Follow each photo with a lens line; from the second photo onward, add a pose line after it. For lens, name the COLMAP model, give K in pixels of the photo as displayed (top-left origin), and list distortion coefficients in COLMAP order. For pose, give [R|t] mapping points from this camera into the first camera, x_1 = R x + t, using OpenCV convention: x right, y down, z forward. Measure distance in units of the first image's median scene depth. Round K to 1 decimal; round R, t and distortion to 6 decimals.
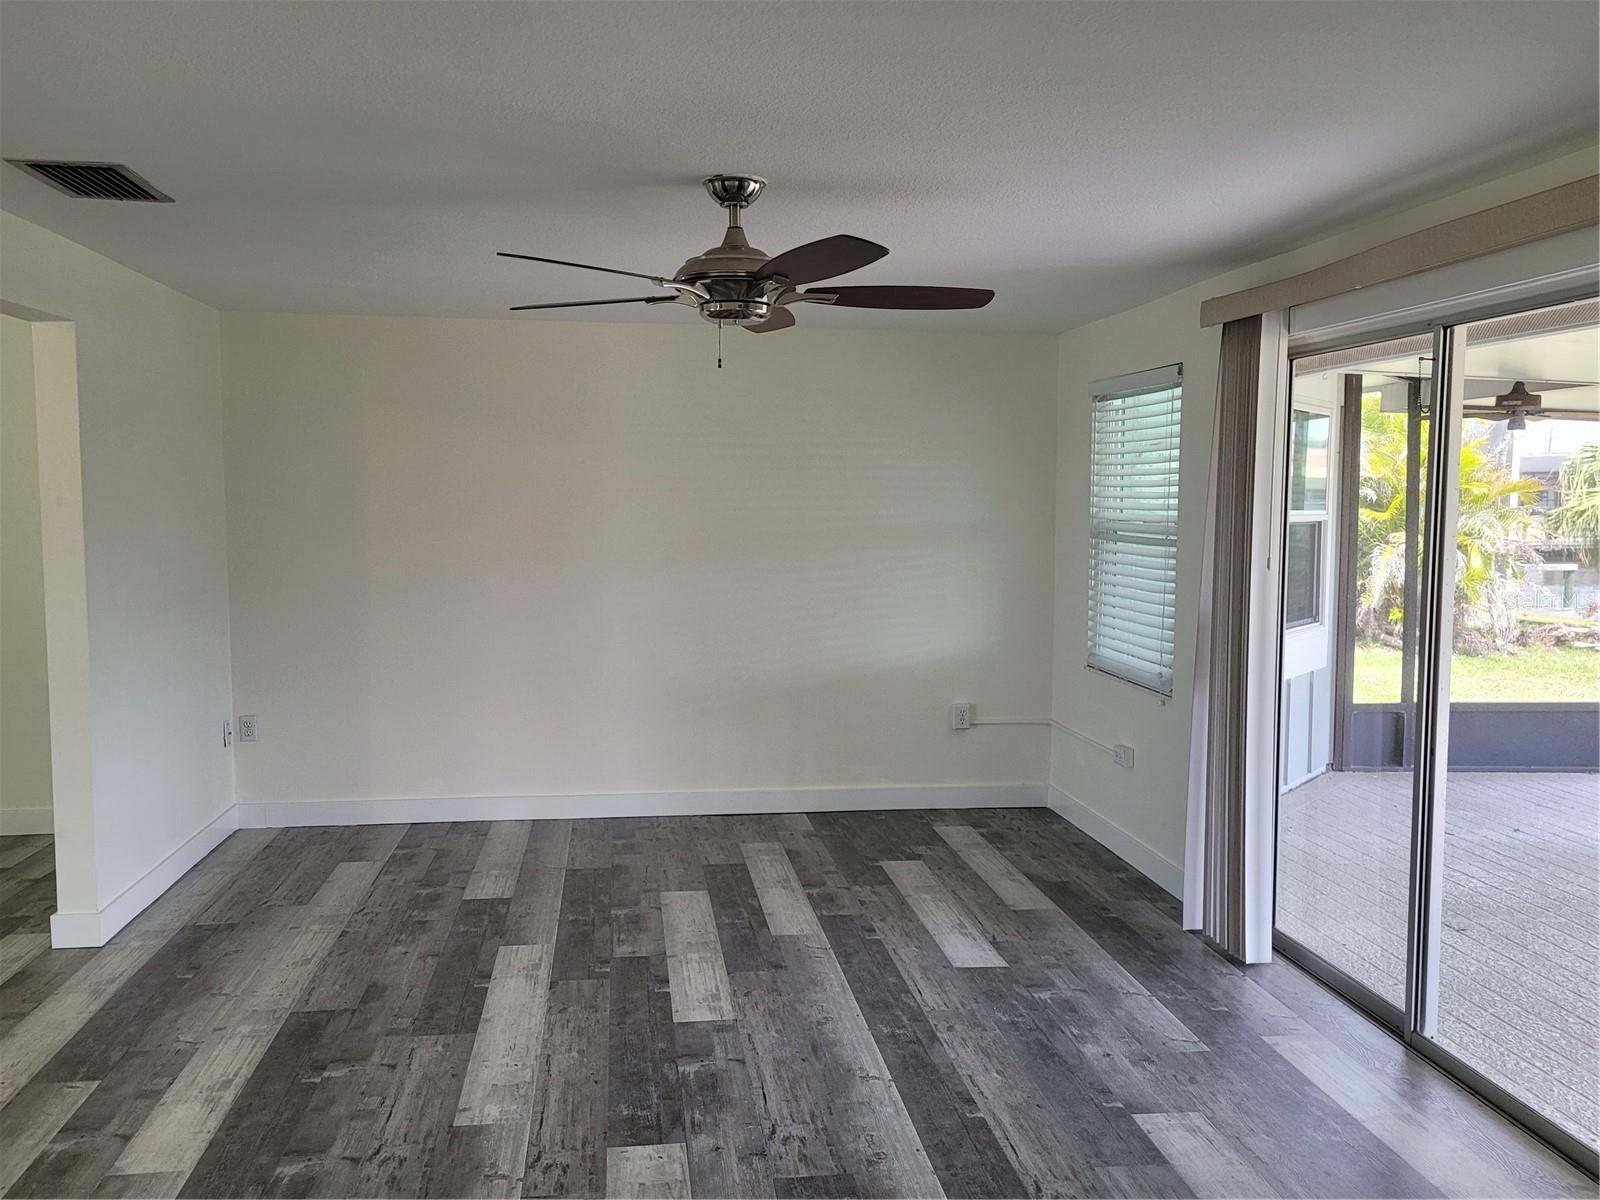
lens RADIAL K [[1311.6, 0, 793.5], [0, 1311.6, 616.0], [0, 0, 1]] dist [0.068760, -0.054730]
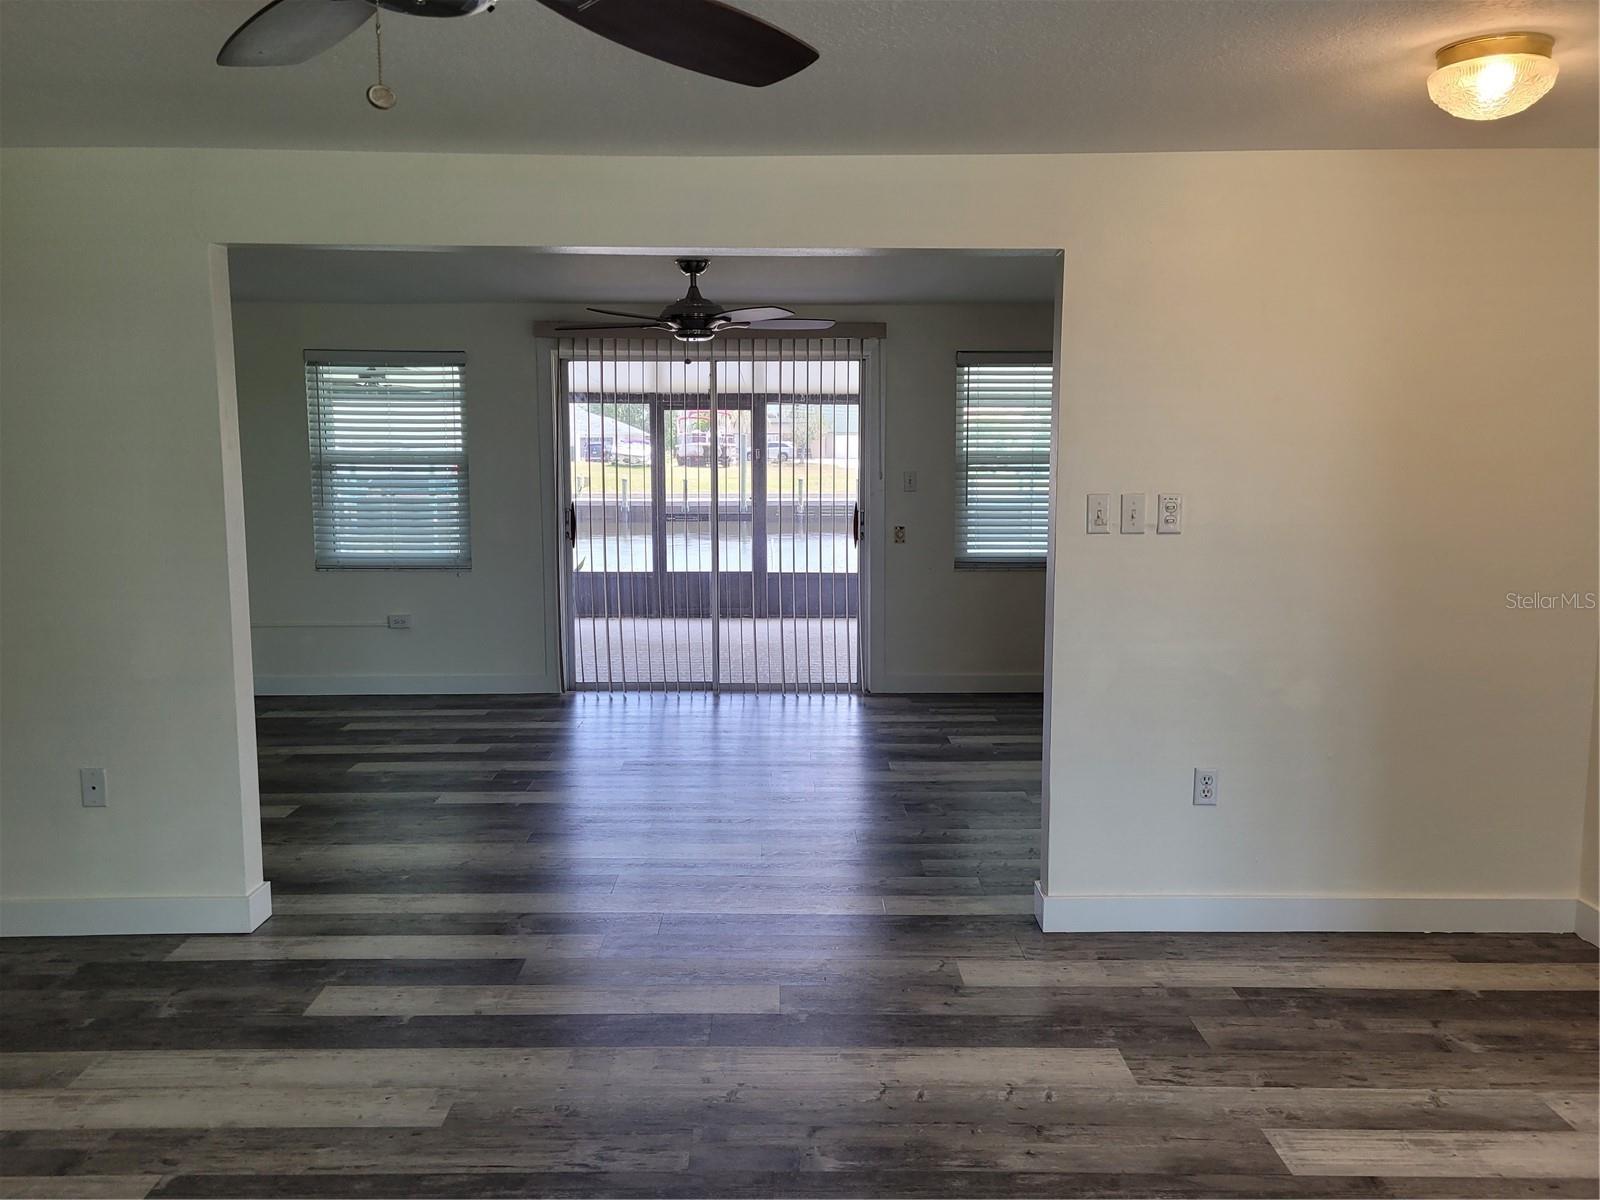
lens RADIAL K [[1311.6, 0, 793.5], [0, 1311.6, 616.0], [0, 0, 1]] dist [0.068760, -0.054730]
pose [[0.122641, -0.133063, 0.983490, -1.474080], [0.093515, 0.988112, 0.122027, -0.045408], [-0.988035, 0.077006, 0.133626, 0.527318]]
